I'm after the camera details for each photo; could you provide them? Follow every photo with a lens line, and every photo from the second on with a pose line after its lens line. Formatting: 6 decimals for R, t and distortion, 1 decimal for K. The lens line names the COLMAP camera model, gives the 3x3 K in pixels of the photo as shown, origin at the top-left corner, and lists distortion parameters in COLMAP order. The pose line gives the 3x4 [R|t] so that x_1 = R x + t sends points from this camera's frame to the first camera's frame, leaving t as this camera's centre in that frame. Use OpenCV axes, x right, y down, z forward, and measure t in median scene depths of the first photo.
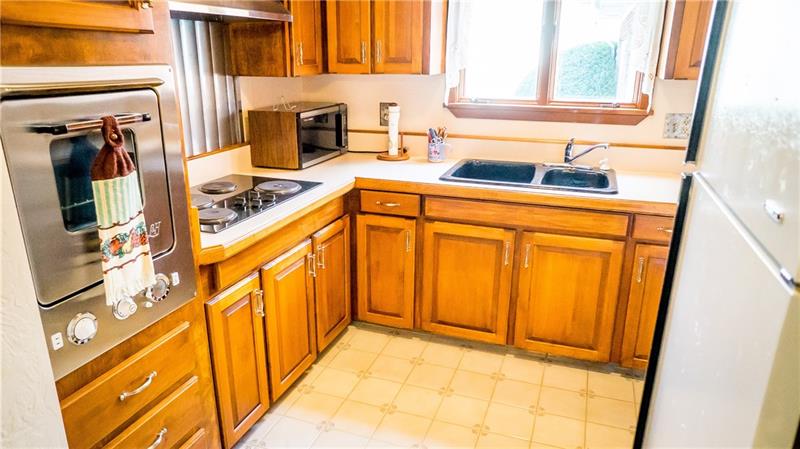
lens RADIAL K [[527.1, 0, 396.9], [0, 527.1, 226.0], [0, 0, 1]] dist [-0.042206, 0.009761]
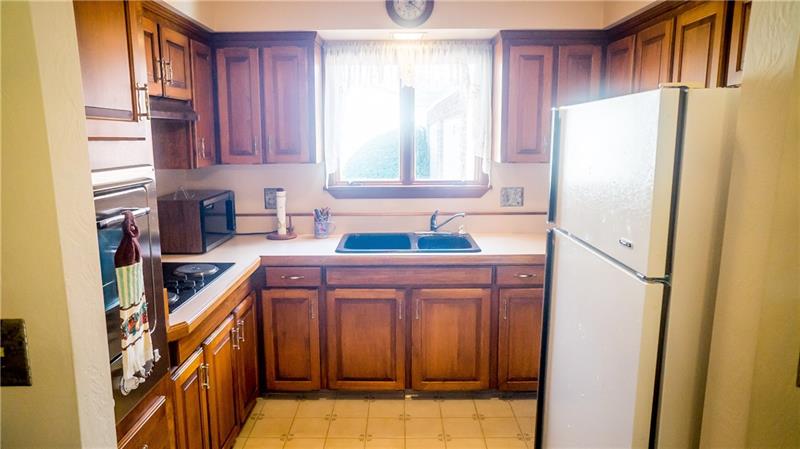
lens RADIAL K [[527.1, 0, 392.2], [0, 527.1, 226.8], [0, 0, 1]] dist [-0.042206, 0.009761]
pose [[0.942923, -0.061332, 0.327313, -0.178158], [0.107802, 0.986185, -0.125766, 0.015927], [-0.315078, 0.153873, 0.936509, -0.129901]]
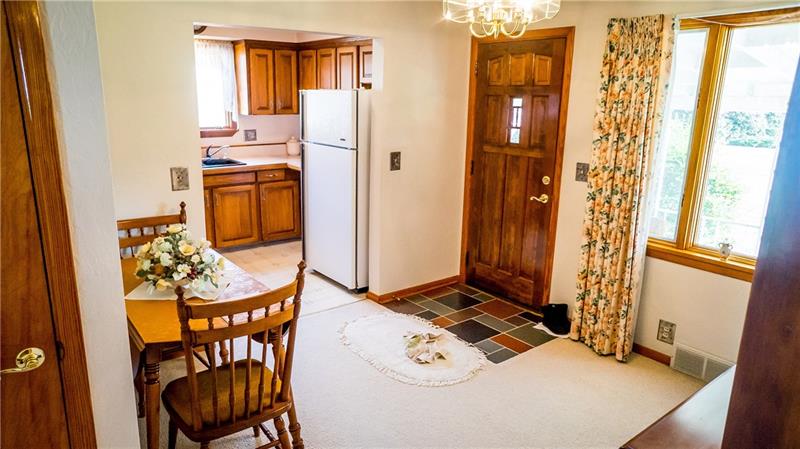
lens RADIAL K [[527.1, 0, 396.2], [0, 527.1, 223.2], [0, 0, 1]] dist [-0.042206, 0.009761]
pose [[0.515852, -0.196161, 0.833917, -1.085964], [0.243612, 0.966833, 0.076731, 0.152336], [-0.821310, 0.163570, 0.546530, -0.678901]]
